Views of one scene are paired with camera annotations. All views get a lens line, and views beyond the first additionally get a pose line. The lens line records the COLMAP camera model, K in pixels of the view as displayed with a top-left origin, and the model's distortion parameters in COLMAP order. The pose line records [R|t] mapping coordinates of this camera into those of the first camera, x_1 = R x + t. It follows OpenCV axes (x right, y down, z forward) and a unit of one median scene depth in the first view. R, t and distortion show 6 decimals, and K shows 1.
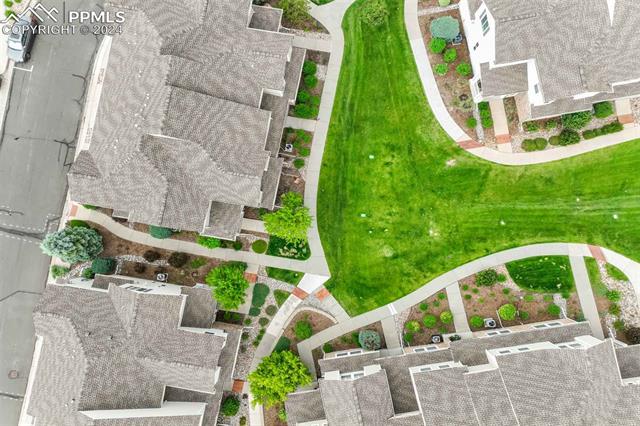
lens RADIAL K [[451.0, 0, 323.5], [0, 451.0, 196.7], [0, 0, 1]] dist [0.006538, 0.004996]
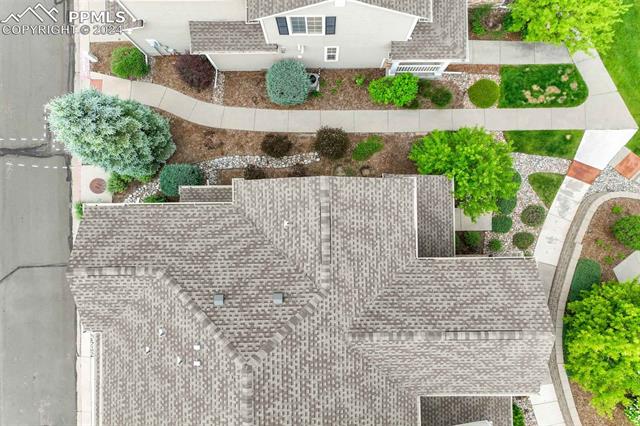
lens RADIAL K [[440.4, 0, 297.2], [0, 440.4, 228.1], [0, 0, 1]] dist [0.000448, 0.000969]
pose [[0.983860, -0.178938, 0.000082, -0.369714], [0.178786, 0.983044, 0.040745, 0.199787], [-0.007372, -0.040073, 0.999170, 0.523610]]
